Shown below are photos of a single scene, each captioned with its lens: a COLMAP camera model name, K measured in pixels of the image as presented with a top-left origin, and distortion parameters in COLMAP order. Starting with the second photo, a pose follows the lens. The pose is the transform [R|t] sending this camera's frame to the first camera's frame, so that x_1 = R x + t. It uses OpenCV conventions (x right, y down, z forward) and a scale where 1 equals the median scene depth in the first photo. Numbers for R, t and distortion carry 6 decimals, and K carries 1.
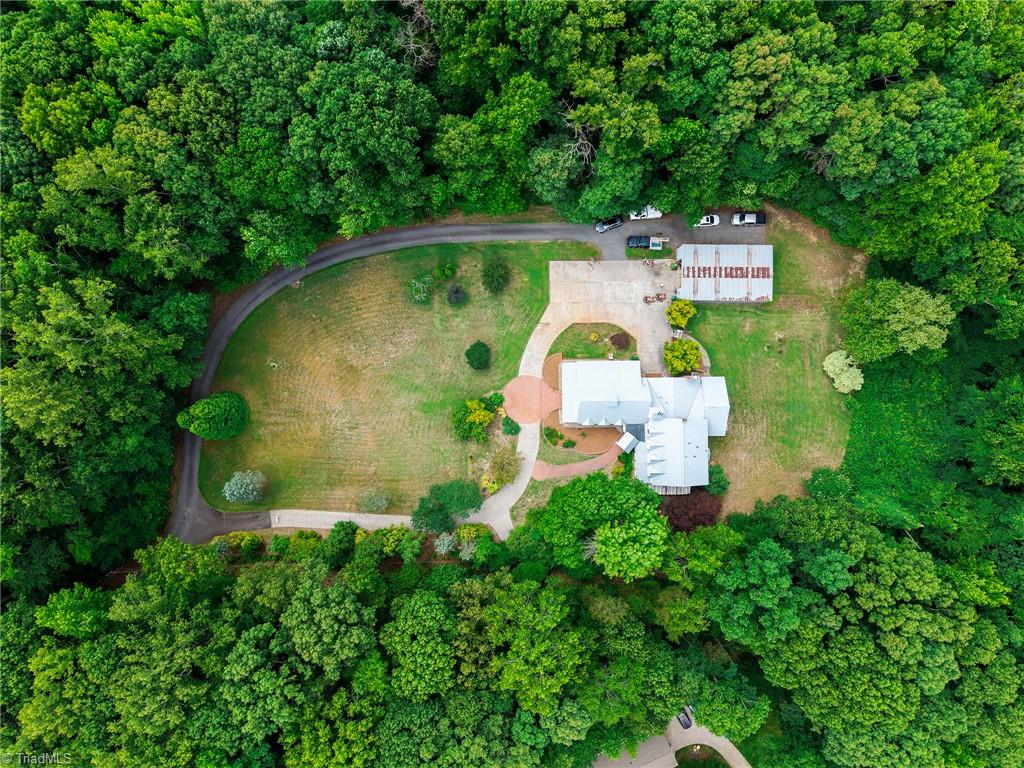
lens RADIAL K [[719.7, 0, 512.5], [0, 719.7, 384.9], [0, 0, 1]] dist [0.026410, -0.011706]
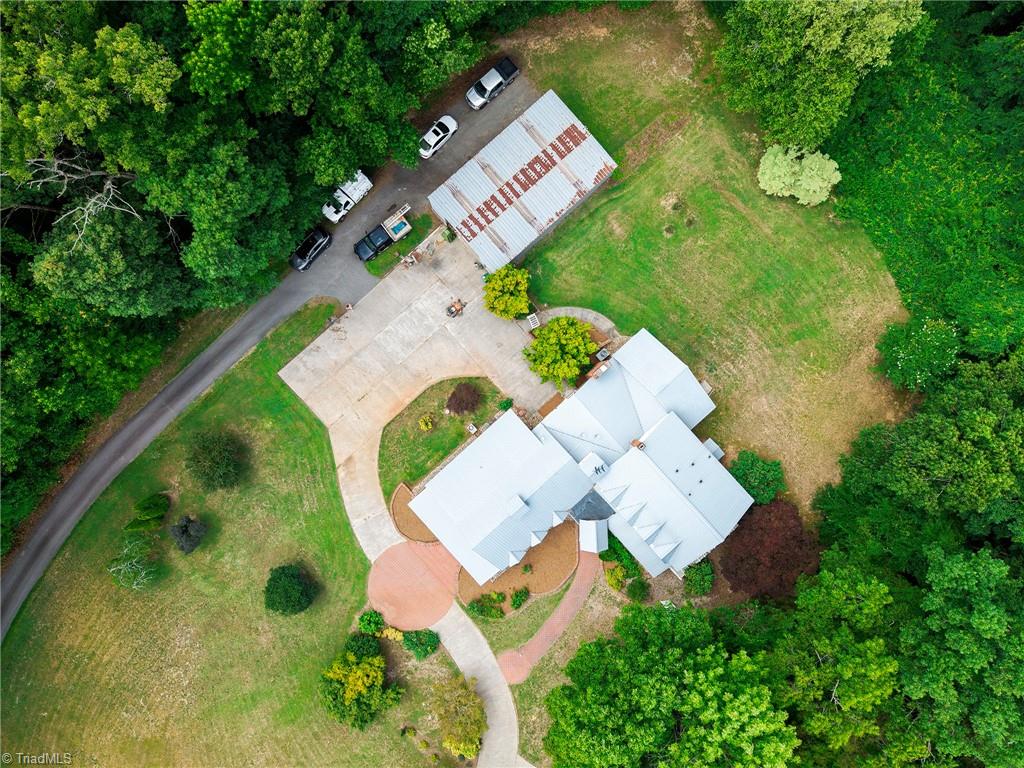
lens RADIAL K [[719.7, 0, 513.3], [0, 719.7, 386.6], [0, 0, 1]] dist [0.026410, -0.011706]
pose [[0.744902, -0.667169, -0.002564, 0.185961], [0.667130, 0.744804, 0.014304, -0.050948], [-0.007634, -0.012365, 0.999894, 0.440927]]
